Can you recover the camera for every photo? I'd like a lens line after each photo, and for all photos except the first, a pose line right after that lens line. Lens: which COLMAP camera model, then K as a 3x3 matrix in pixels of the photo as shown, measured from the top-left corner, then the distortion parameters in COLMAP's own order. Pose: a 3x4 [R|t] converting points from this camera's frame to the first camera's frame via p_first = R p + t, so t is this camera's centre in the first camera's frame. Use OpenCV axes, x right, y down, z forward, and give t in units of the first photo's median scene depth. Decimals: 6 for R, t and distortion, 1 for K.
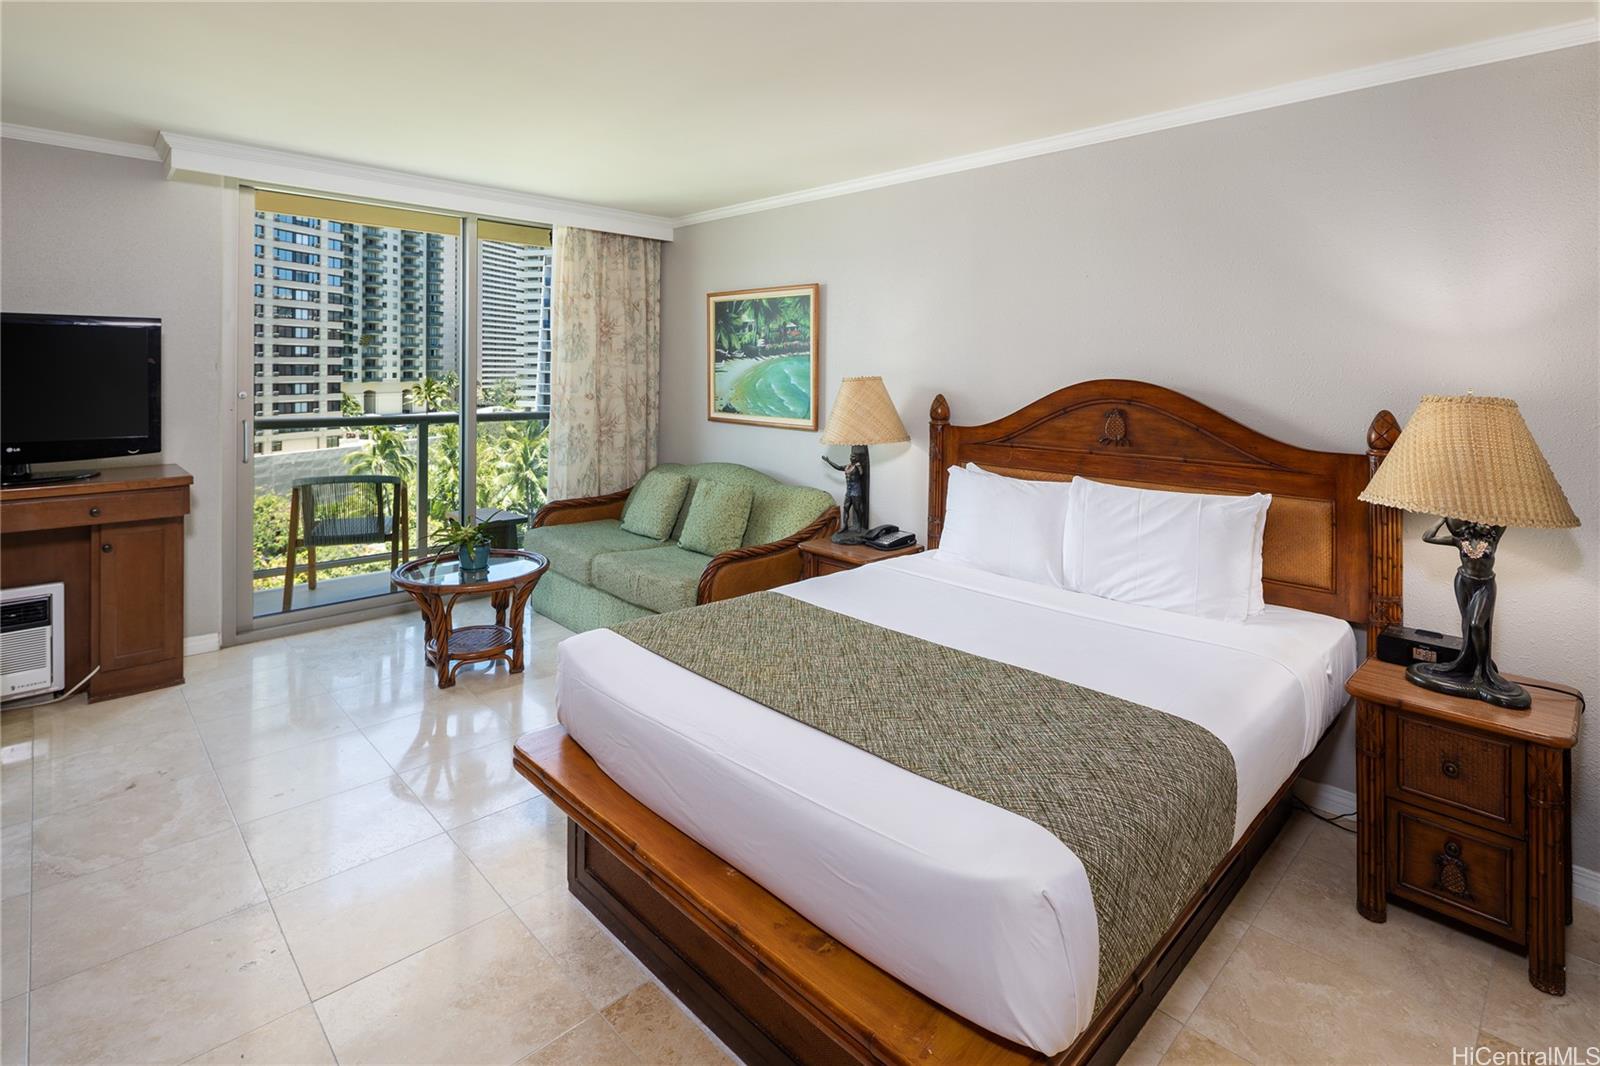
lens RADIAL K [[789.1, 0, 805.3], [0, 789.1, 371.6], [0, 0, 1]] dist [-0.000529, -0.004936]
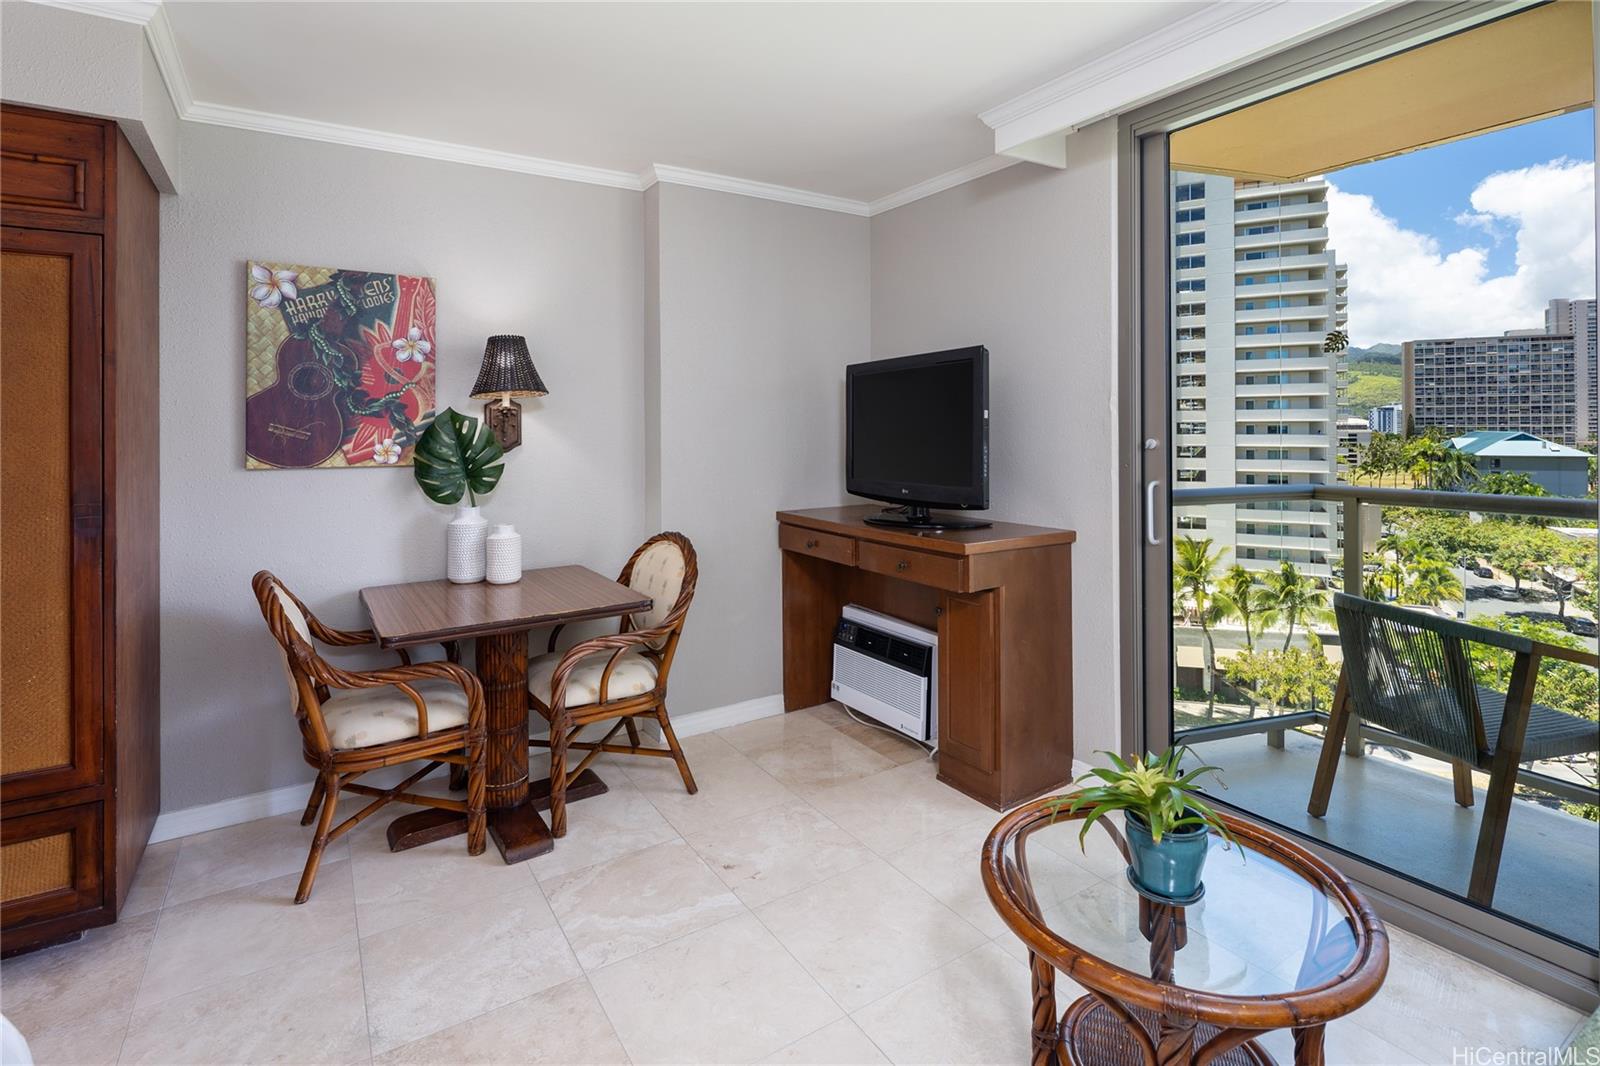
lens RADIAL K [[779.9, 0, 800.9], [0, 779.9, 427.4], [0, 0, 1]] dist [-0.000281, -0.002105]
pose [[-0.205734, -0.009698, -0.978560, 0.001977], [0.000960, 0.999948, -0.010112, 0.017966], [0.978608, -0.003020, -0.205714, 0.680102]]
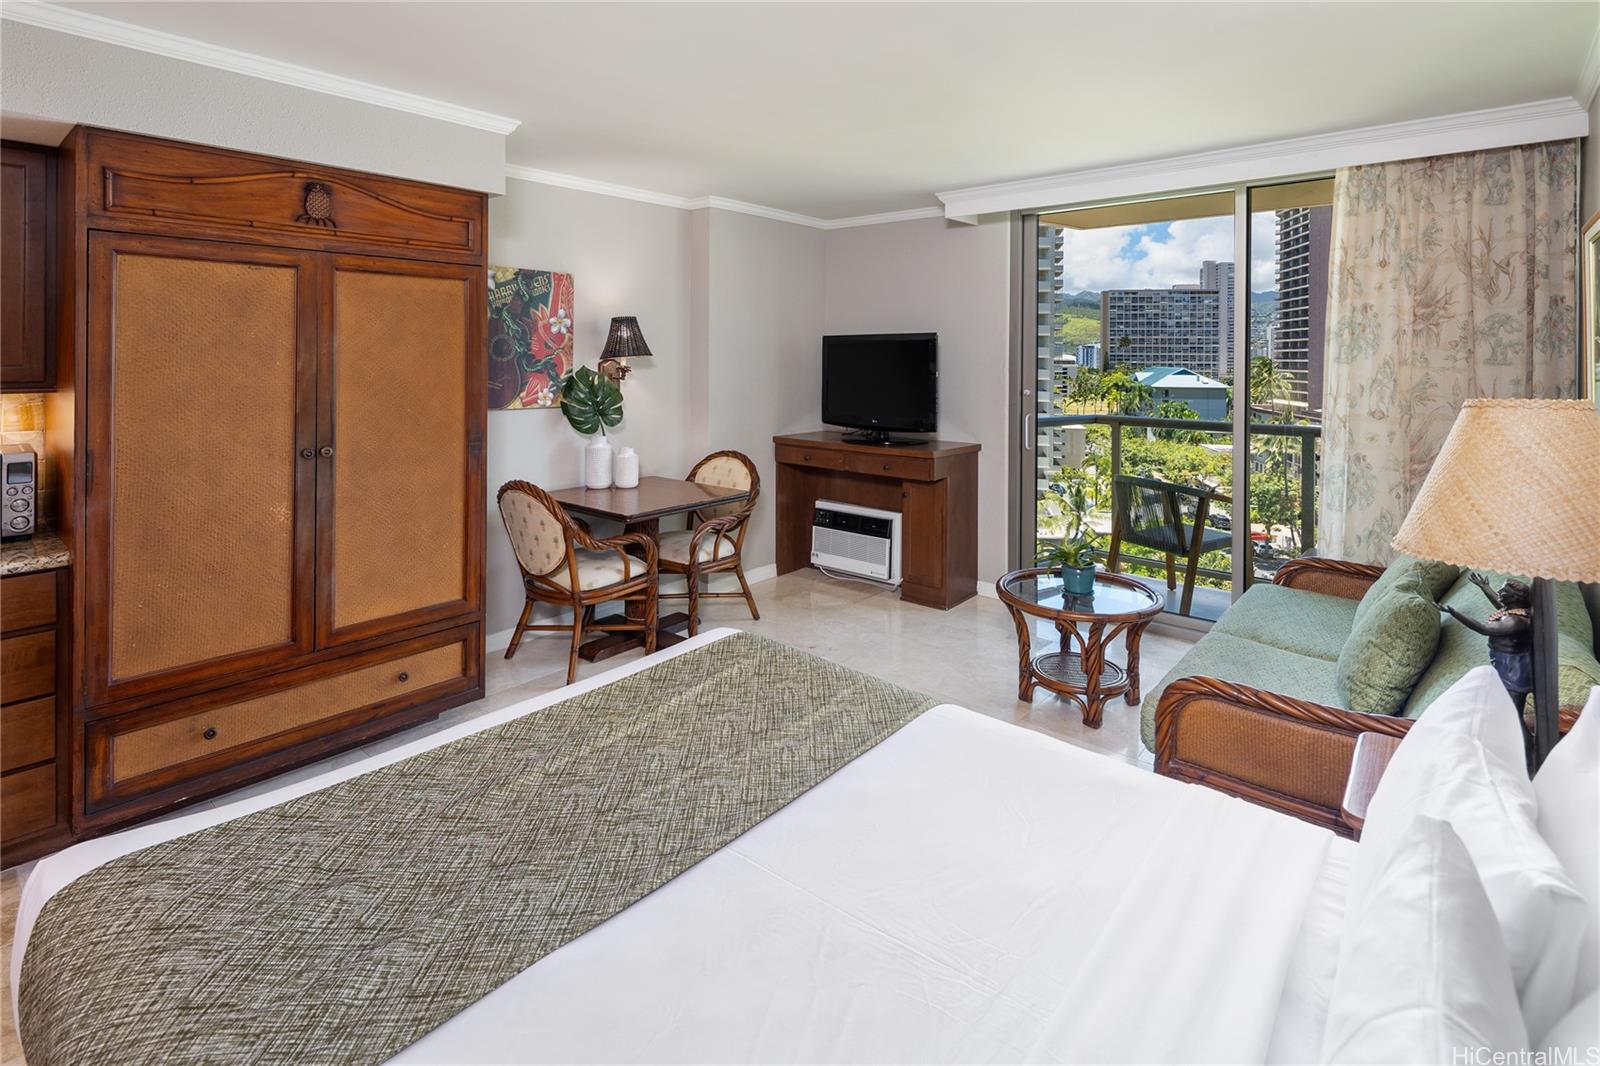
lens RADIAL K [[775.3, 0, 801.0], [0, 775.3, 361.4], [0, 0, 1]] dist [0.000009, -0.000344]
pose [[0.081861, -0.005834, -0.996627, 0.331929], [-0.008374, 0.999944, -0.006541, -0.004977], [0.996609, 0.008881, 0.081807, 0.459416]]
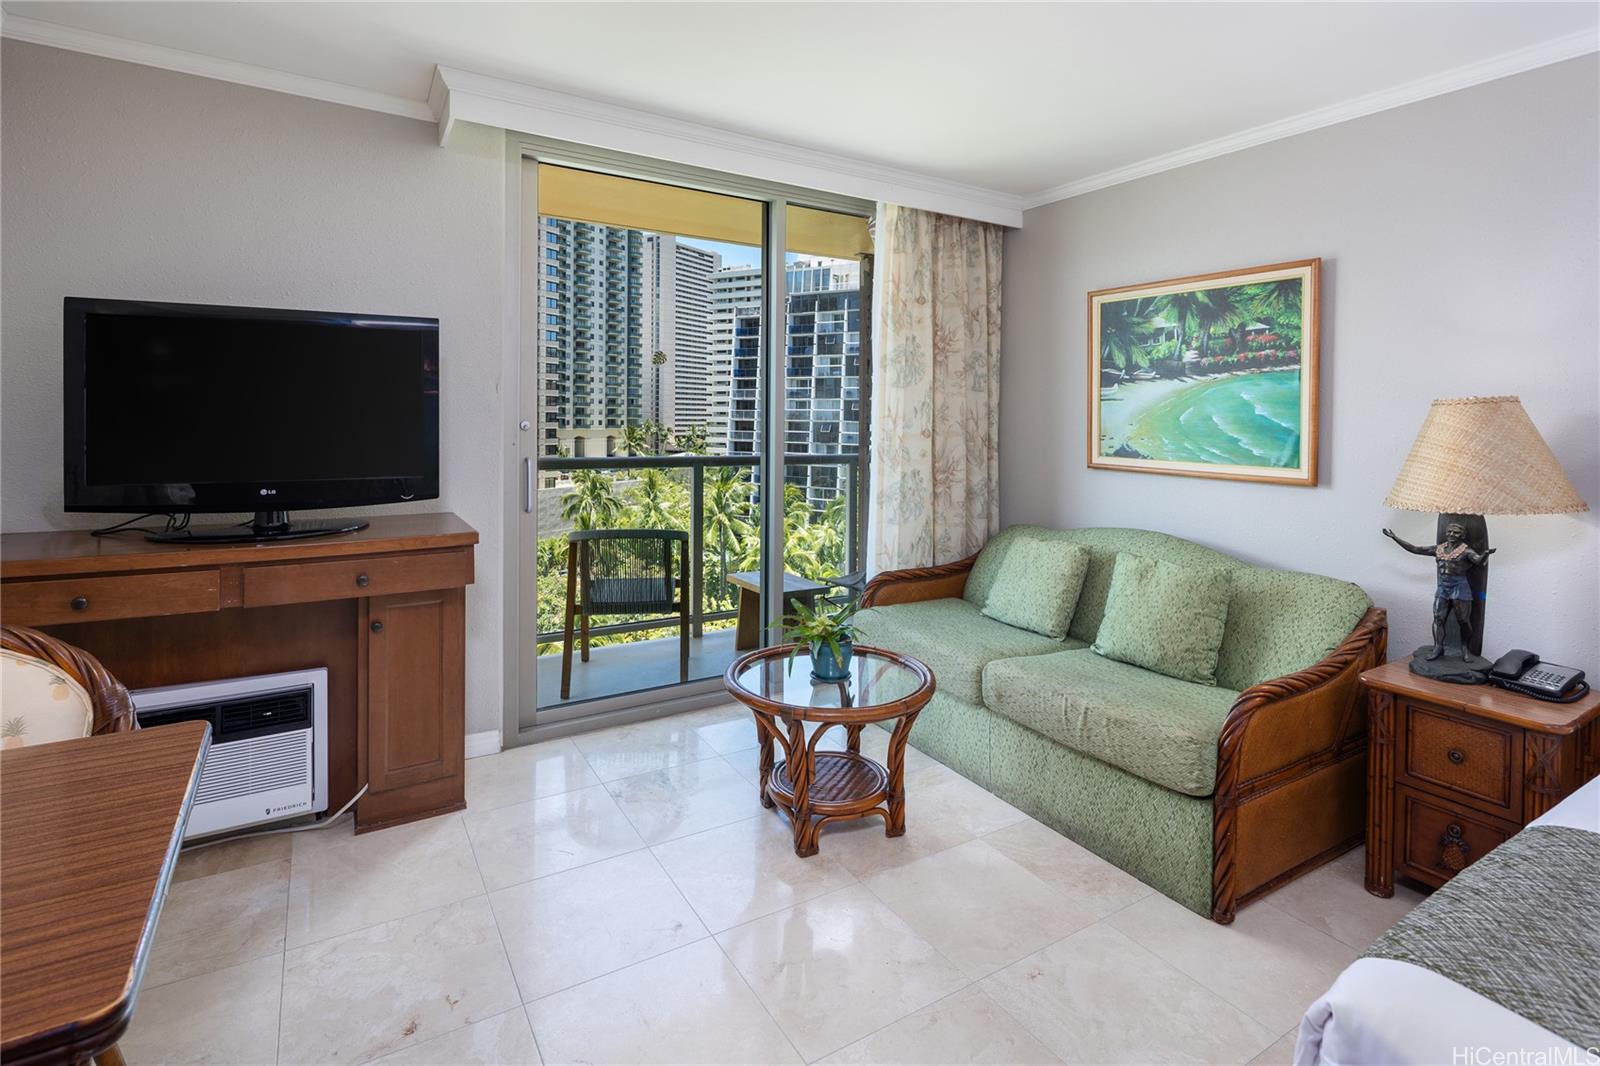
lens RADIAL K [[779.9, 0, 800.9], [0, 779.9, 427.4], [0, 0, 1]] dist [-0.000281, -0.002105]
pose [[0.974889, 0.004282, -0.222649, -0.222105], [-0.002348, 0.999957, 0.008949, 0.018995], [0.222677, -0.008202, 0.974858, 0.247506]]
